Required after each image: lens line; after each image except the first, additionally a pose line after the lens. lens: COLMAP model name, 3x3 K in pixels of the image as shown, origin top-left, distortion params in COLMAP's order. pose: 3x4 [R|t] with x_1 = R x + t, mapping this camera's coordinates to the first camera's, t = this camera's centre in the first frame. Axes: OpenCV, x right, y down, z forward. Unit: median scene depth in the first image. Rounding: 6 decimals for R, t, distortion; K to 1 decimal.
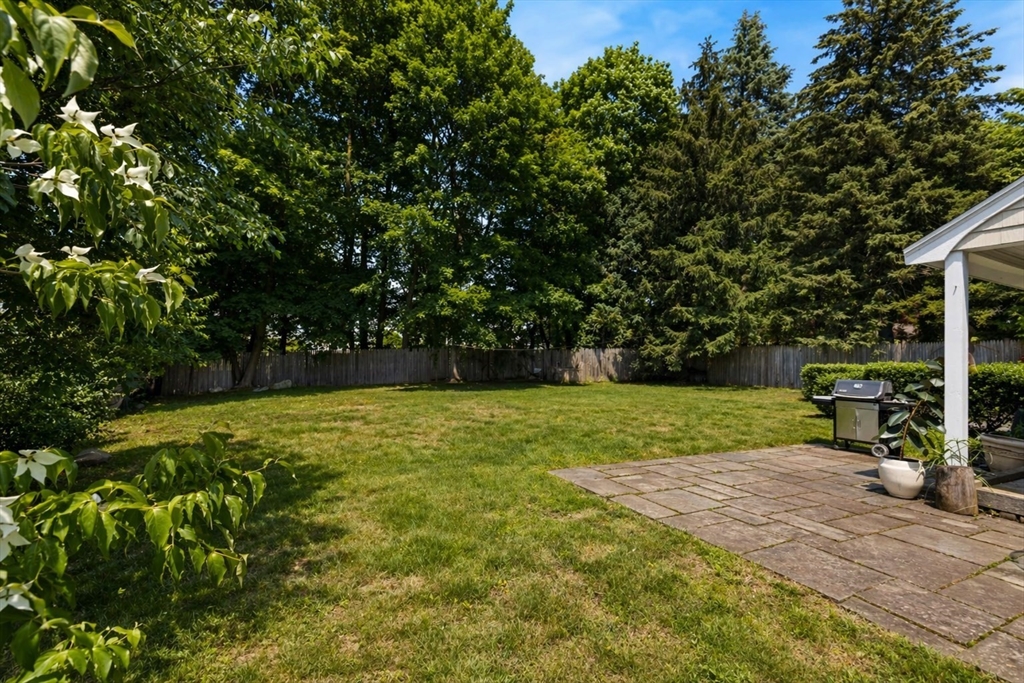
lens RADIAL K [[464.2, 0, 507.8], [0, 464.2, 353.6], [0, 0, 1]] dist [-0.001282, -0.000183]
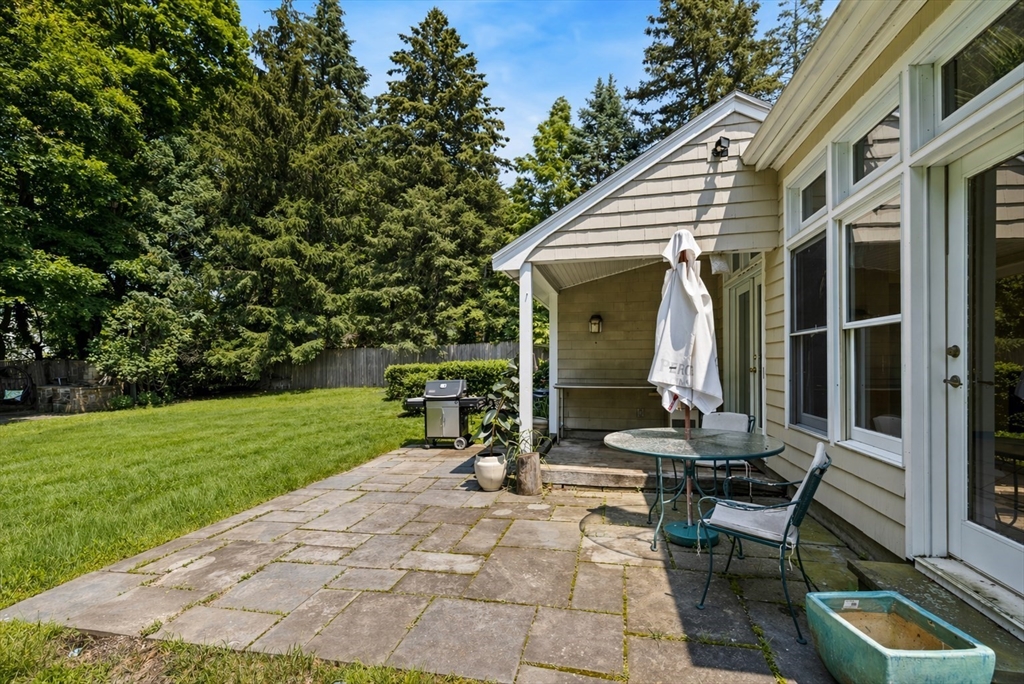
lens RADIAL K [[464.2, 0, 507.8], [0, 464.2, 354.1], [0, 0, 1]] dist [-0.001282, -0.000183]
pose [[0.656695, -0.024513, 0.753758, 0.039527], [0.027788, 0.999579, 0.008297, -0.004741], [-0.753644, 0.015497, 0.657100, 0.134238]]
